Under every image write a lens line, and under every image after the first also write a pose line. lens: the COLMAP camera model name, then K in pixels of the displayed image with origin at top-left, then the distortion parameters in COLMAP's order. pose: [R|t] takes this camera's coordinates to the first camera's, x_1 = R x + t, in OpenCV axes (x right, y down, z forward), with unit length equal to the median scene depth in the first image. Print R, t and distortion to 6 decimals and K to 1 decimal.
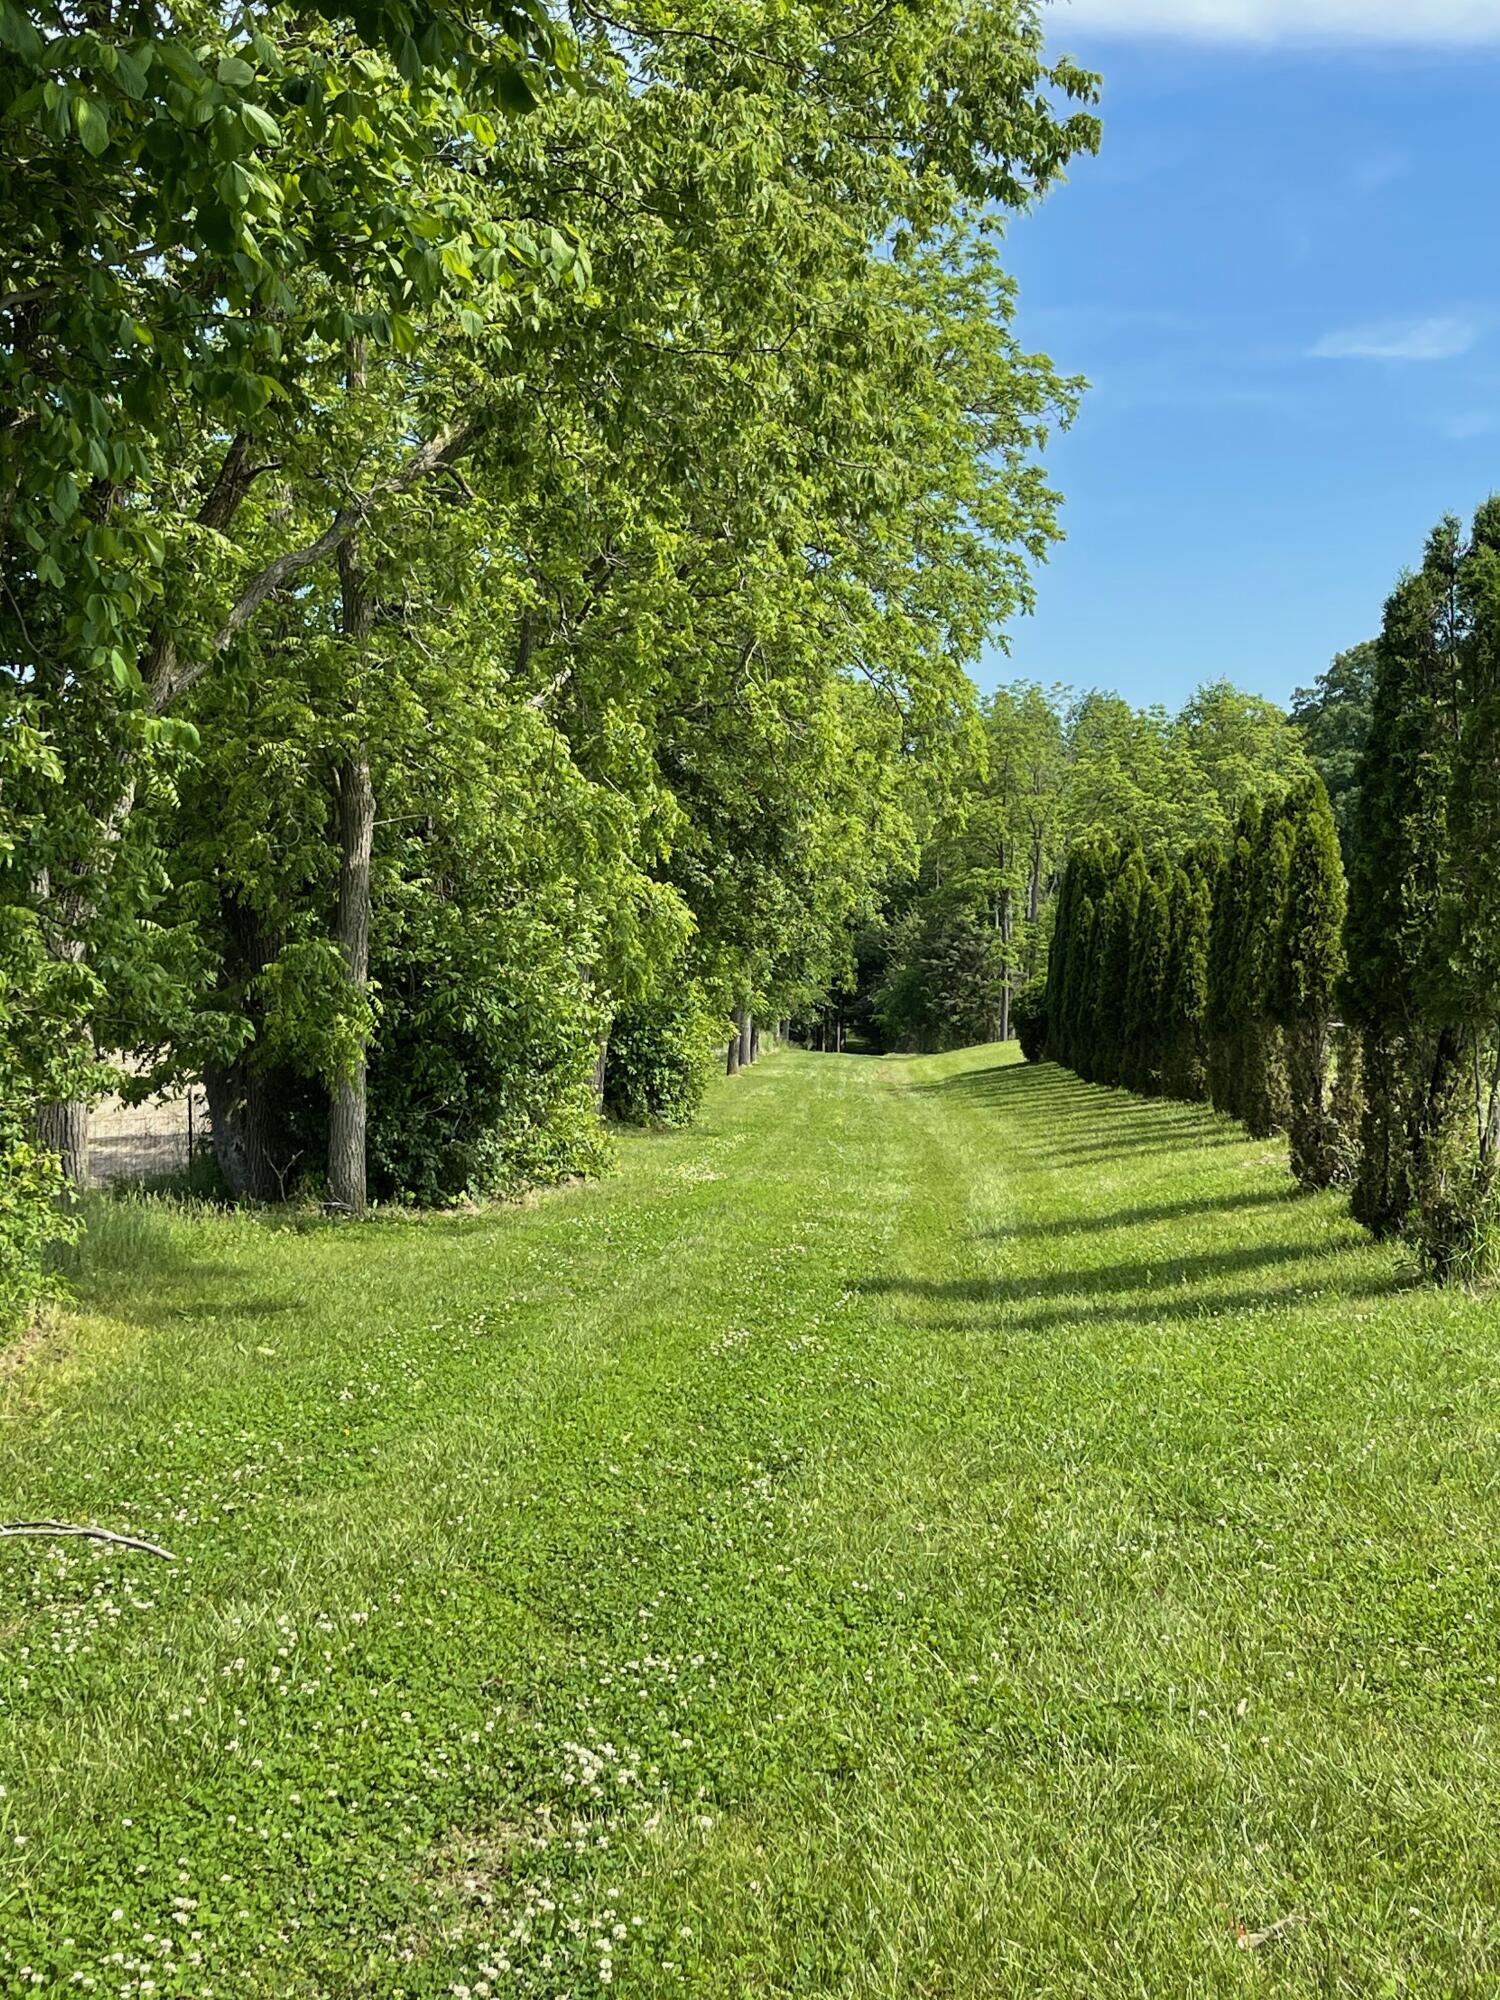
lens RADIAL K [[2749.9, 0, 750.0], [0, 2749.9, 1000.3], [0, 0, 1]] dist [-0.004549, 0.000000]
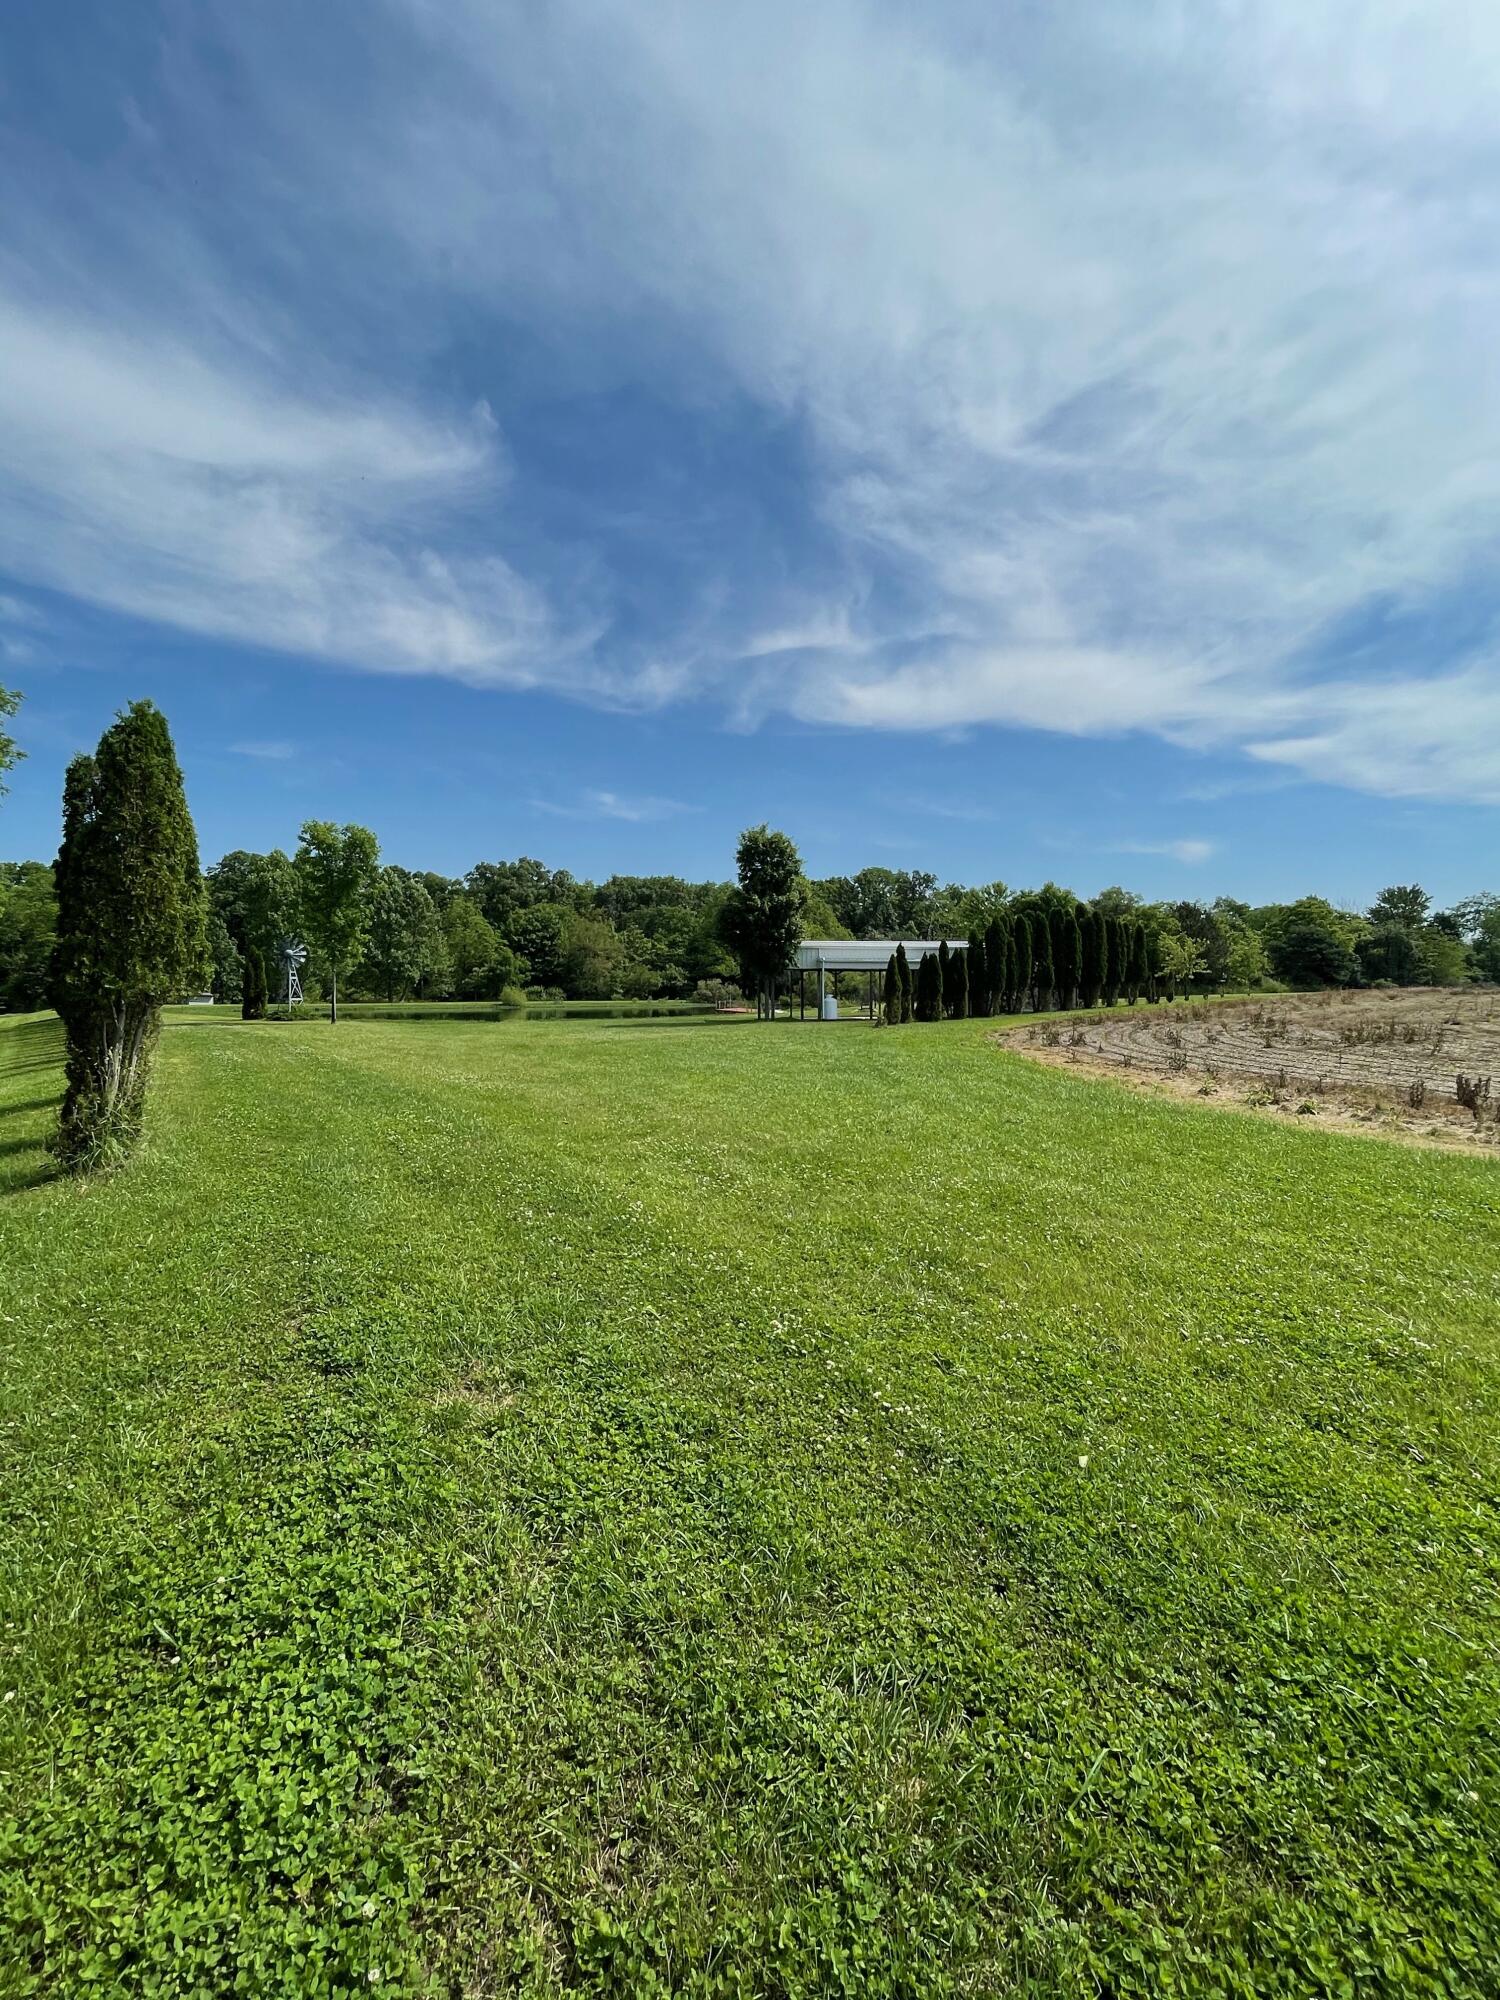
lens RADIAL K [[872.5, 0, 752.6], [0, 872.5, 1001.4], [0, 0, 1]] dist [0.000019, -0.000026]
pose [[0.742393, -0.047100, 0.668307, 0.177570], [0.030355, 0.998866, 0.036677, -0.005360], [-0.669276, -0.006942, 0.742981, 0.297531]]
